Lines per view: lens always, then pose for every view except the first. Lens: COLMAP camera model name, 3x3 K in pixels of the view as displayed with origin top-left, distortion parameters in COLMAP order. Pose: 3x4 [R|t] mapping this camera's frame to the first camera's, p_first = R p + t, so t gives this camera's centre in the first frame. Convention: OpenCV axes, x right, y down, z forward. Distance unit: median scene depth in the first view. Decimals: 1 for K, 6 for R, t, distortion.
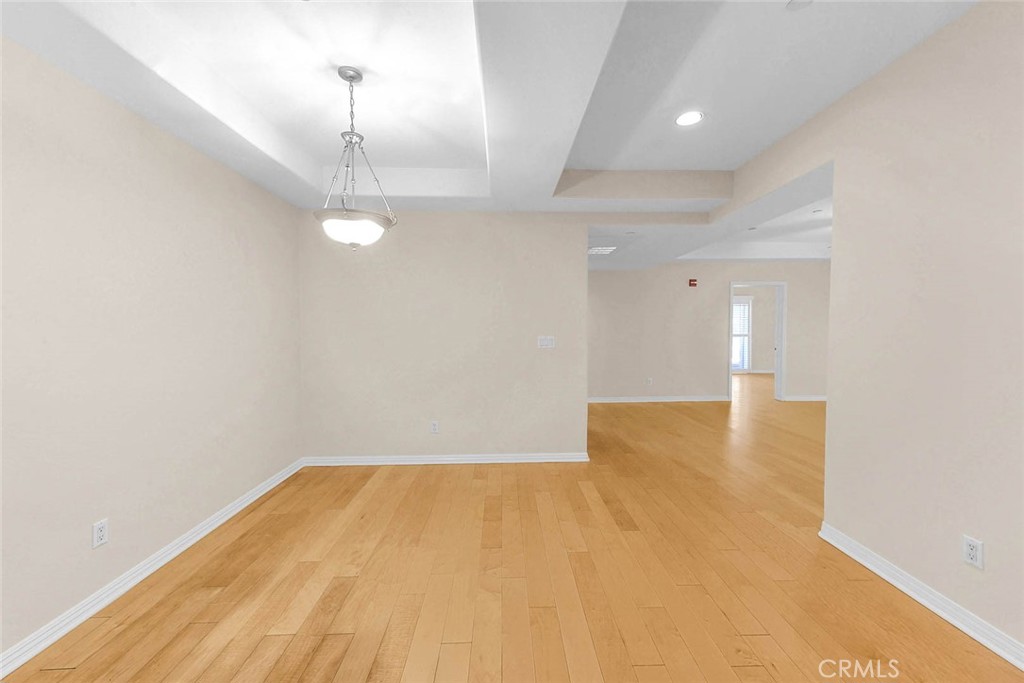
lens RADIAL K [[409.1, 0, 512.0], [0, 409.1, 341.5], [0, 0, 1]] dist [0.017922, 0.000036]
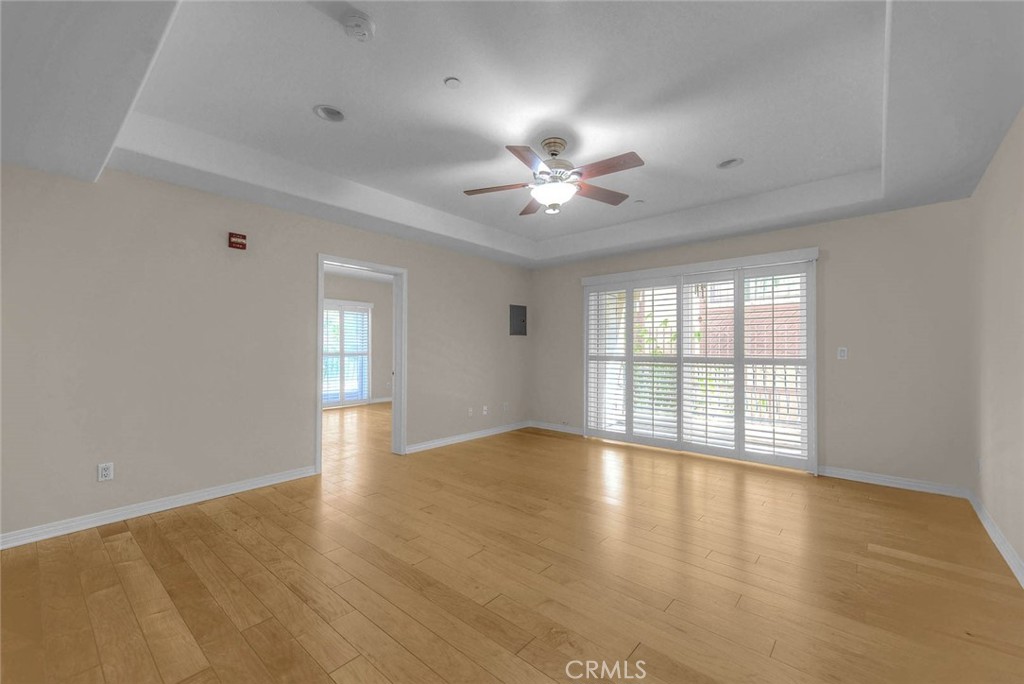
lens RADIAL K [[412.2, 0, 510.6], [0, 412.2, 345.4], [0, 0, 1]] dist [0.000722, 0.000038]
pose [[0.685812, 0.013117, 0.727661, 0.752771], [0.019051, 0.999171, -0.035967, 0.005225], [-0.727530, 0.038529, 0.684993, 1.074904]]
